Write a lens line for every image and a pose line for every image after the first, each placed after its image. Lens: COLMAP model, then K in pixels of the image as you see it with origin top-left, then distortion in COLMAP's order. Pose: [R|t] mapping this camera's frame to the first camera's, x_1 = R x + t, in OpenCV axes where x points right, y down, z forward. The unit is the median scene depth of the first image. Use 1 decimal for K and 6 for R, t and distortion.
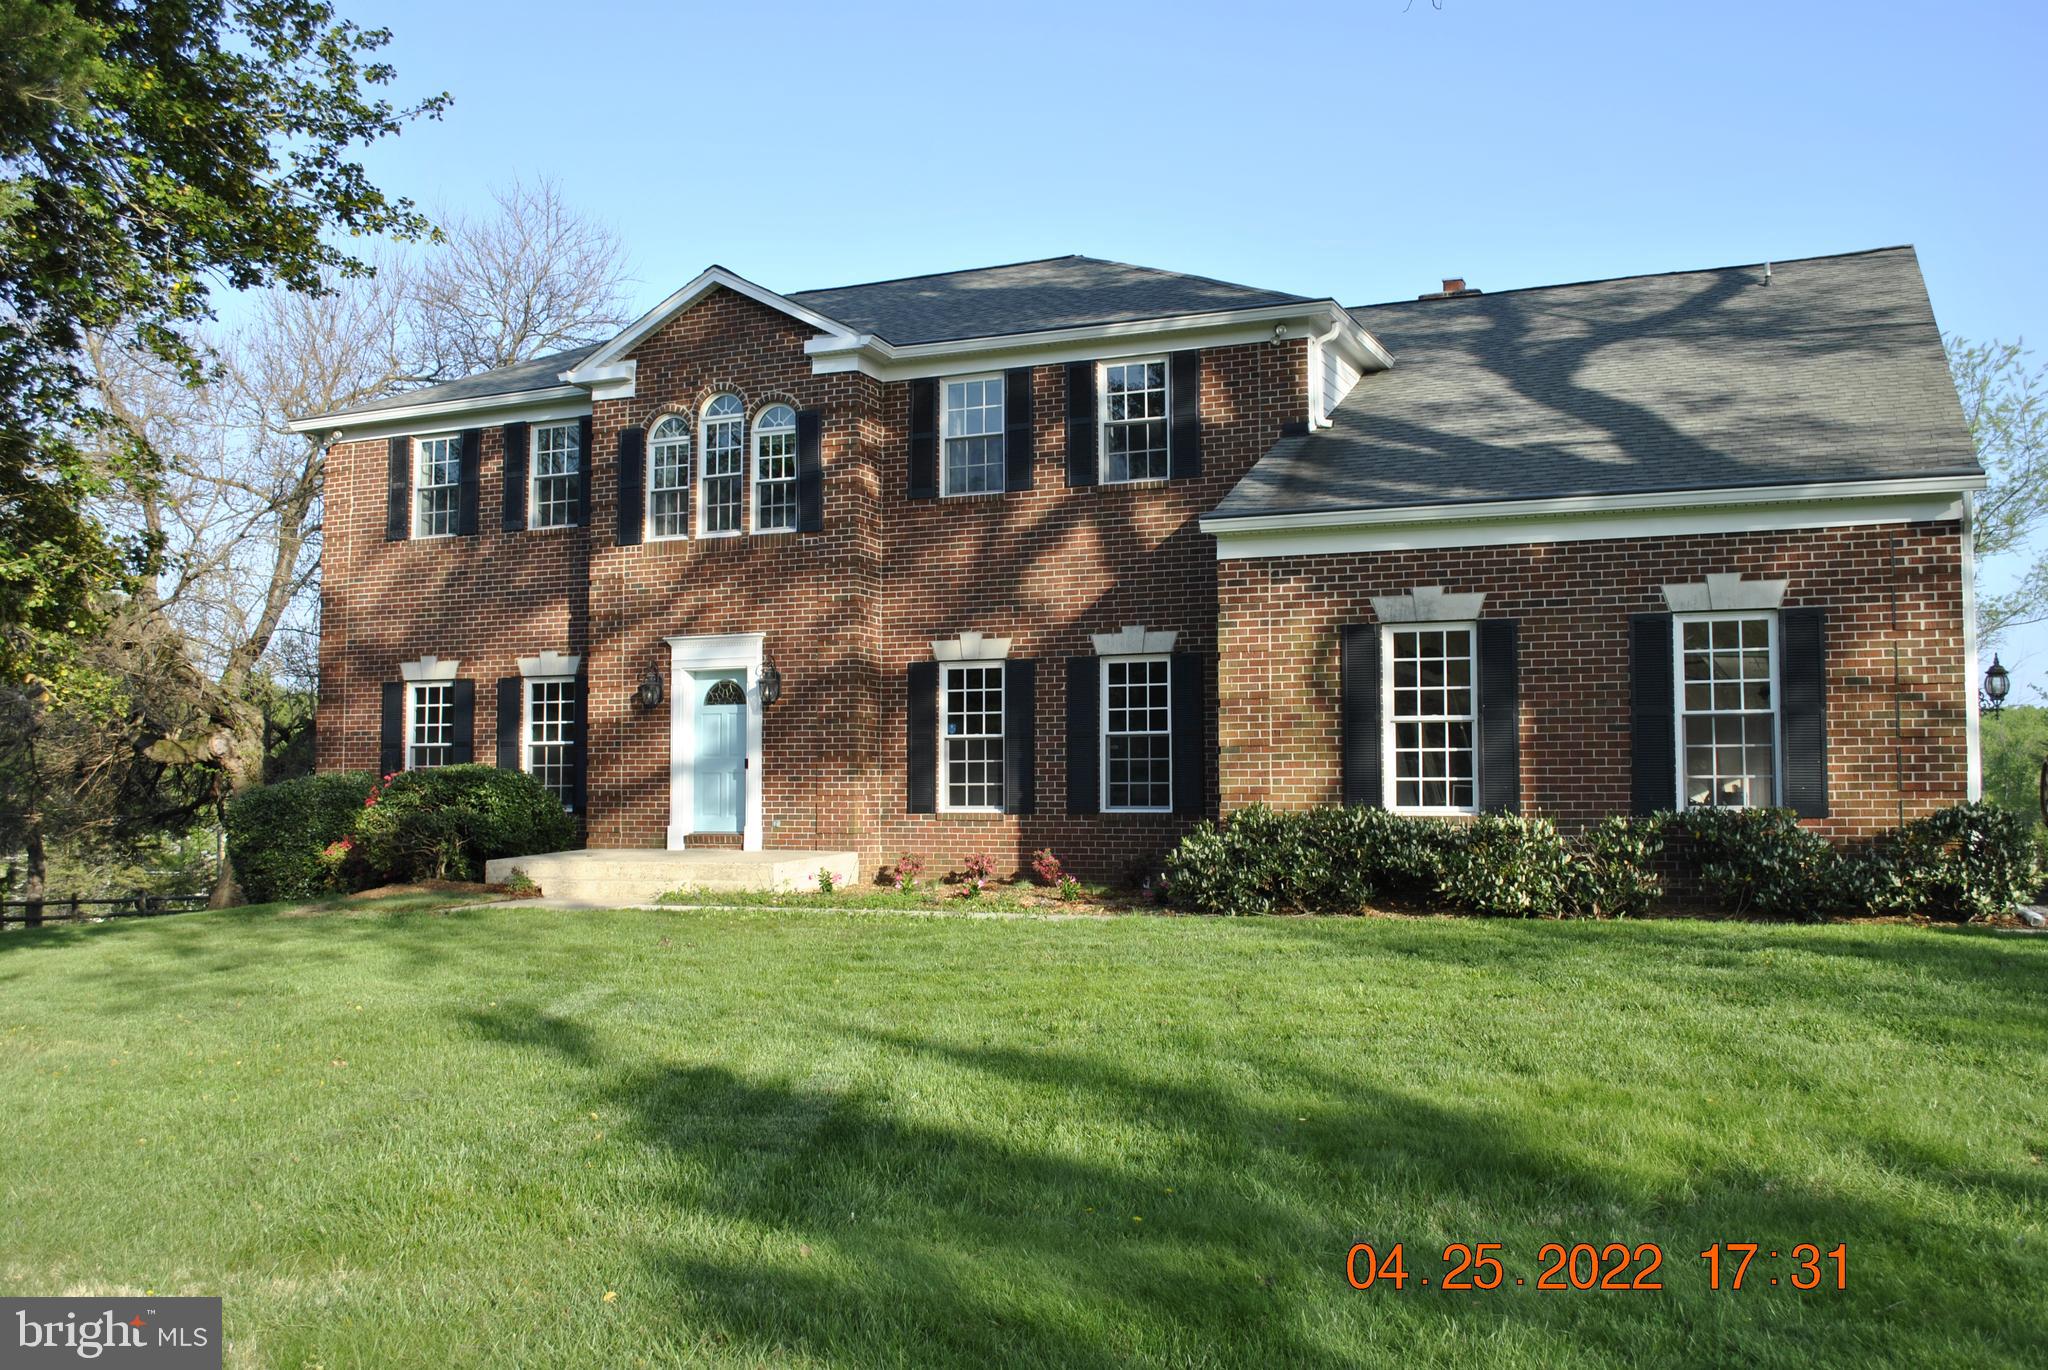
lens RADIAL K [[1823.6, 0, 1031.8], [0, 1823.6, 677.3], [0, 0, 1]] dist [-0.077783, 0.007121]
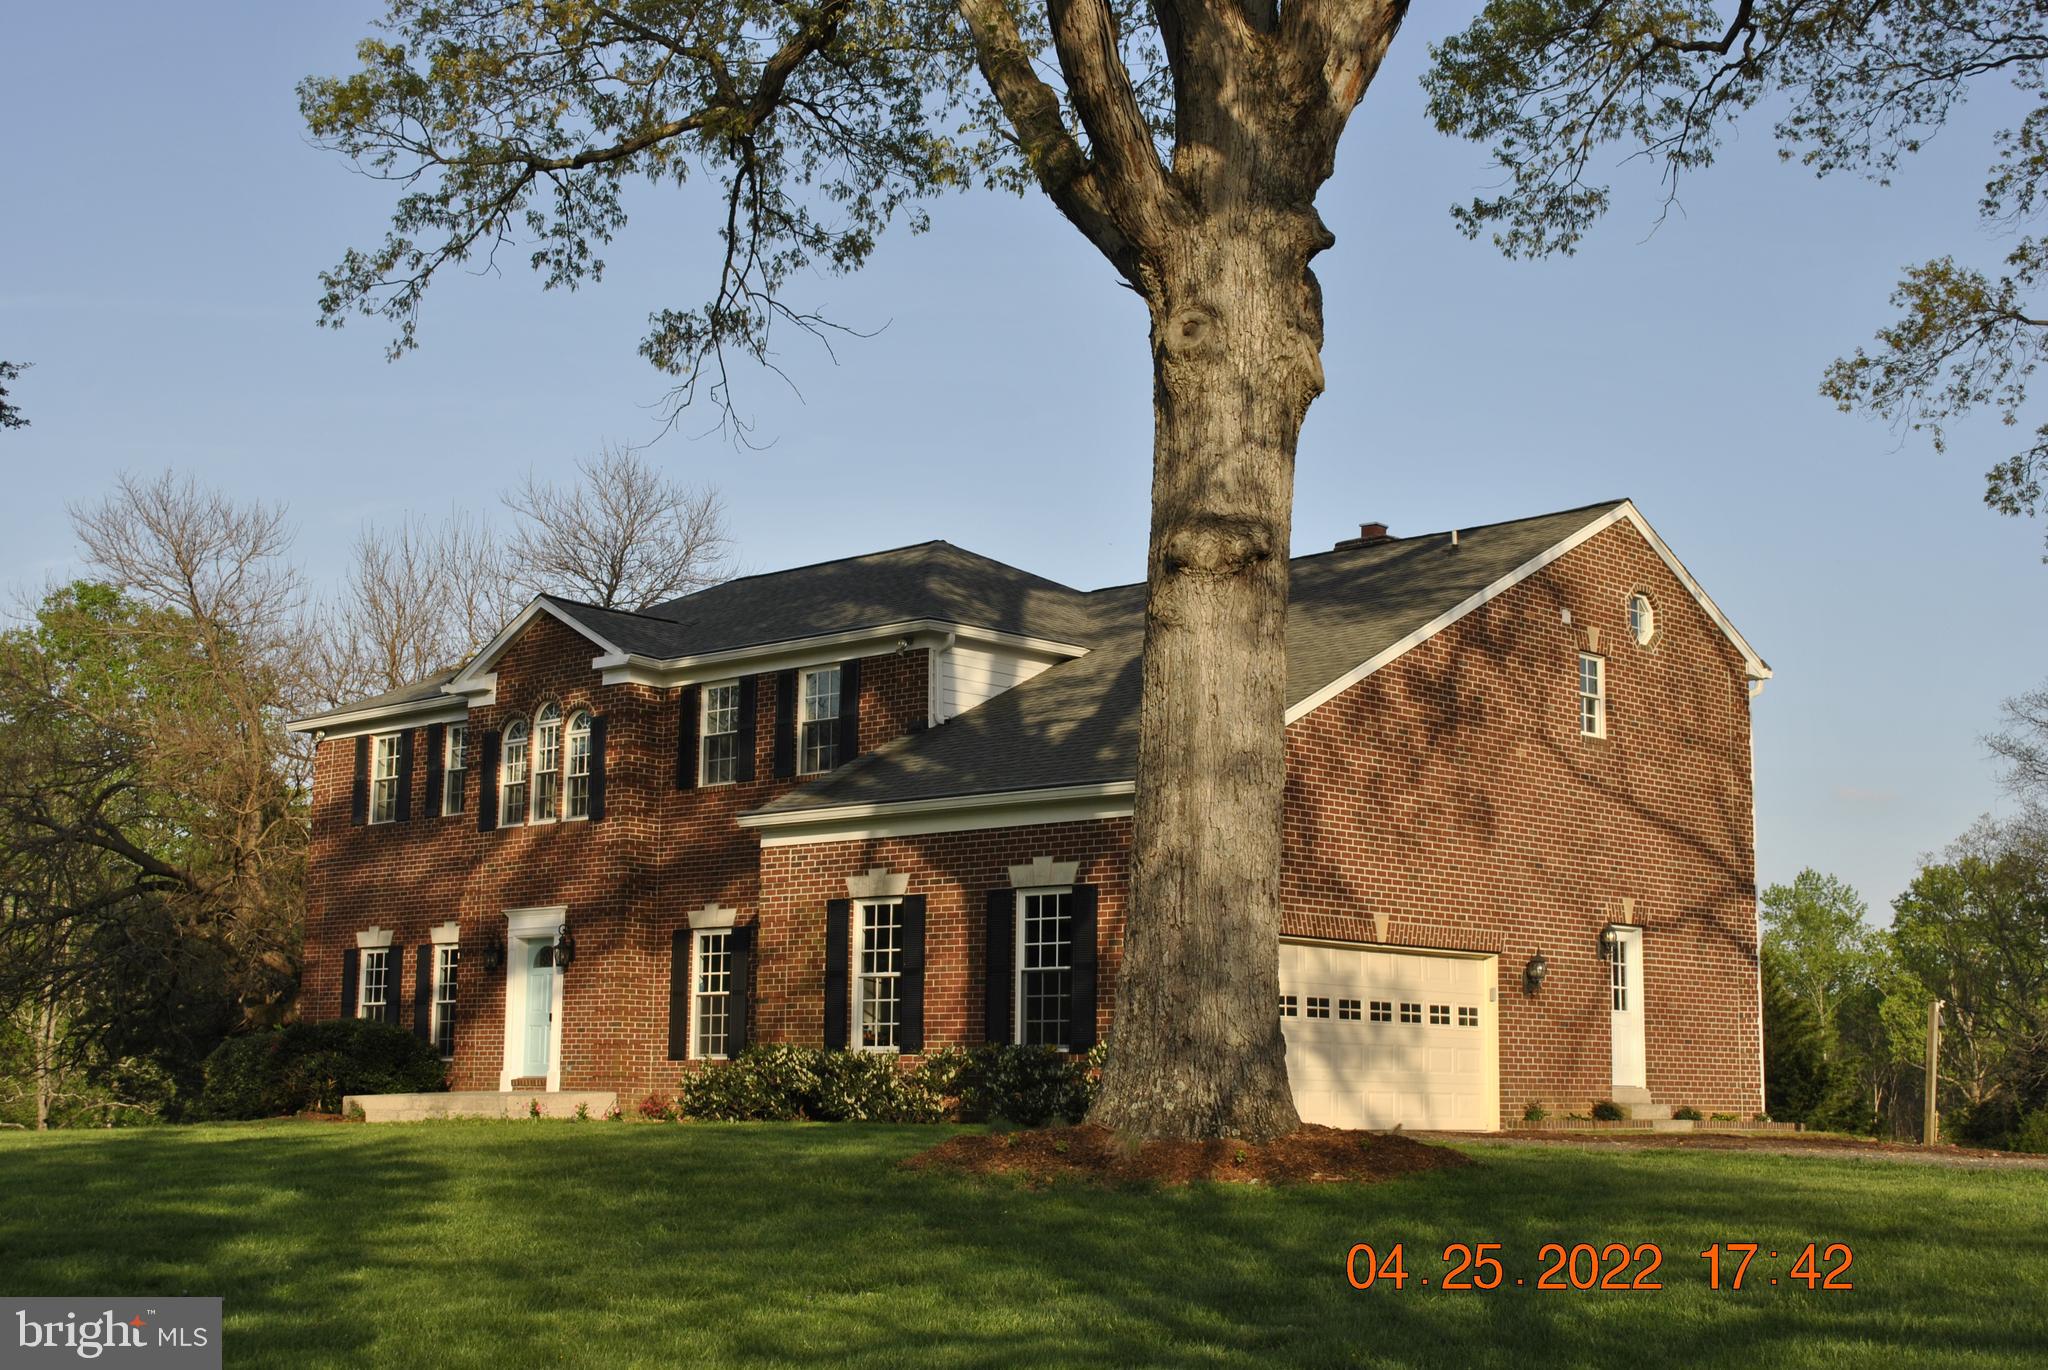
lens RADIAL K [[2704.9, 0, 1024.0], [0, 2704.9, 685.0], [0, 0, 1]] dist [-0.019374, -0.030316]
pose [[0.941981, -0.038436, -0.333459, 0.760686], [0.007440, 0.995569, -0.093735, -0.000505], [0.335585, 0.085816, 0.938093, -0.584504]]
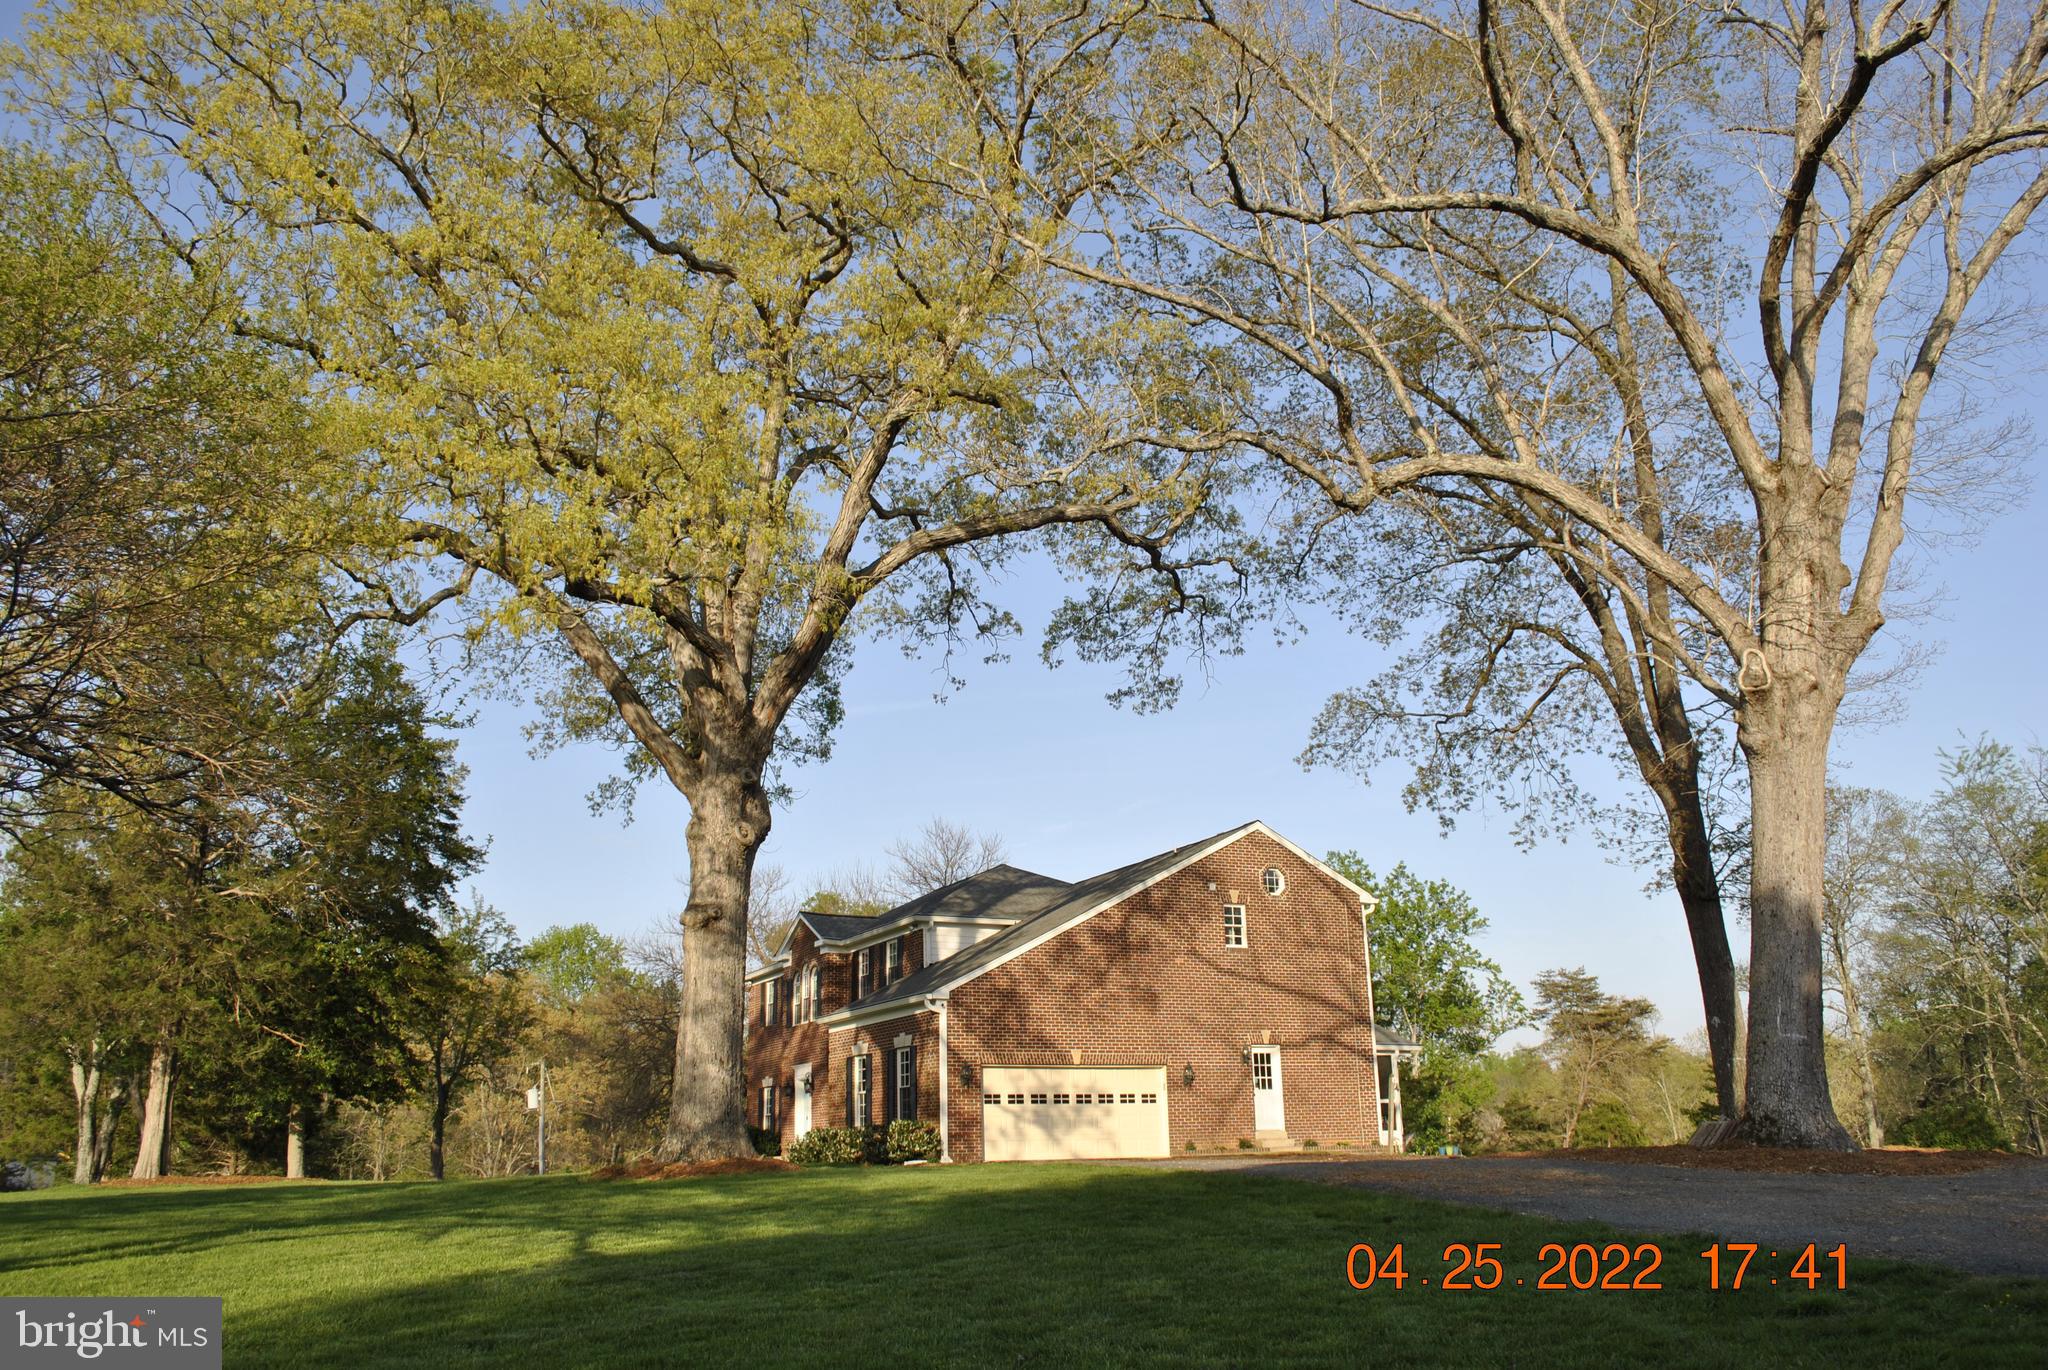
lens RADIAL K [[1633.3, 0, 1029.6], [0, 1633.3, 677.5], [0, 0, 1]] dist [-0.079606, 0.006507]
pose [[0.782734, -0.197032, -0.590343, 1.548196], [0.063955, 0.969006, -0.238616, 0.013454], [0.619061, 0.149018, 0.771075, -0.604585]]
